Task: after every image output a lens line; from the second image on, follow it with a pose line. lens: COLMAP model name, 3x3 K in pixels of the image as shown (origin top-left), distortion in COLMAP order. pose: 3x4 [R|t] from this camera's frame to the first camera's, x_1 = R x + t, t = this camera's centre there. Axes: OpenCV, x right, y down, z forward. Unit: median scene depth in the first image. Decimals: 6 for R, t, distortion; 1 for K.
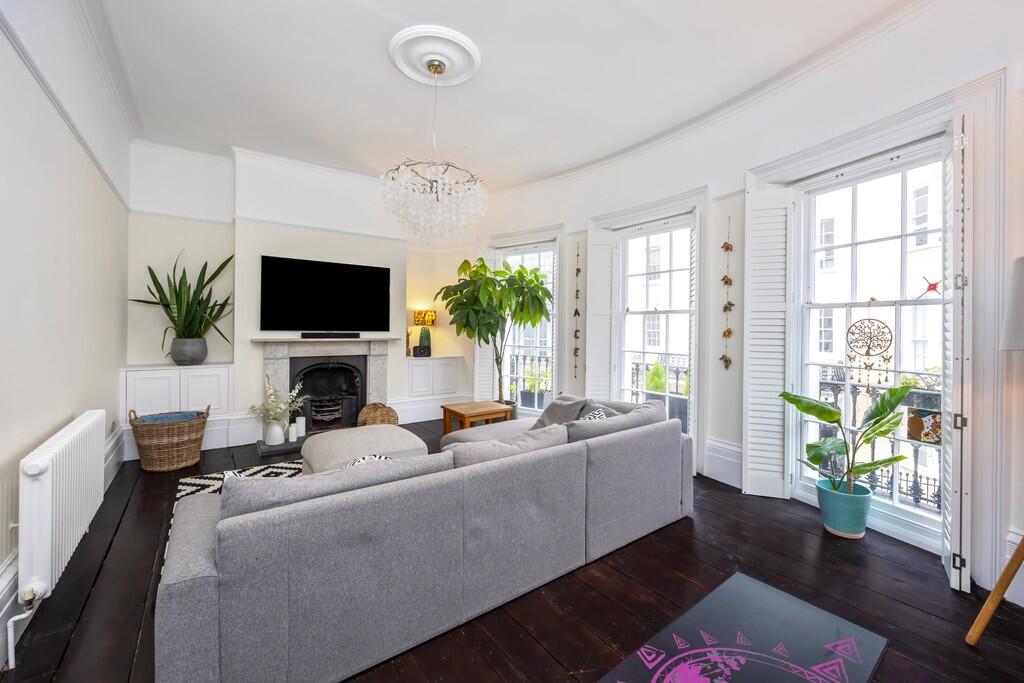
lens RADIAL K [[415.8, 0, 511.3], [0, 415.8, 334.5], [0, 0, 1]] dist [-0.004567, -0.000150]
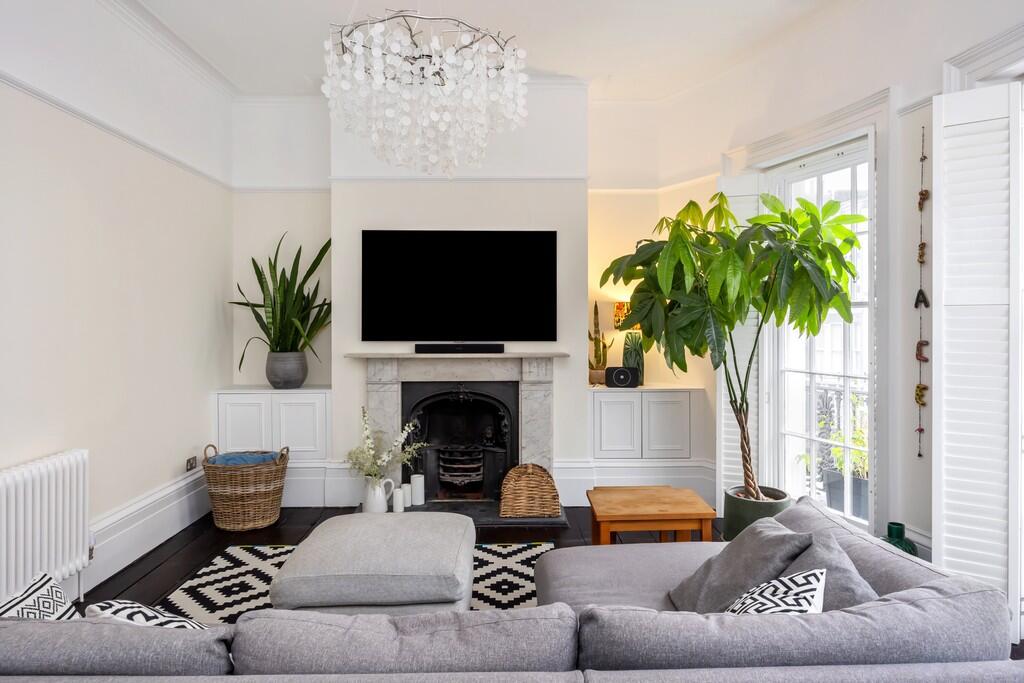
lens RADIAL K [[674.2, 0, 512.5], [0, 674.2, 334.4], [0, 0, 1]] dist [-0.004163, -0.003589]
pose [[0.814016, -0.001921, -0.580840, 0.225873], [0.001594, 0.999998, -0.001074, -0.018469], [0.580841, -0.000051, 0.814017, 0.239525]]
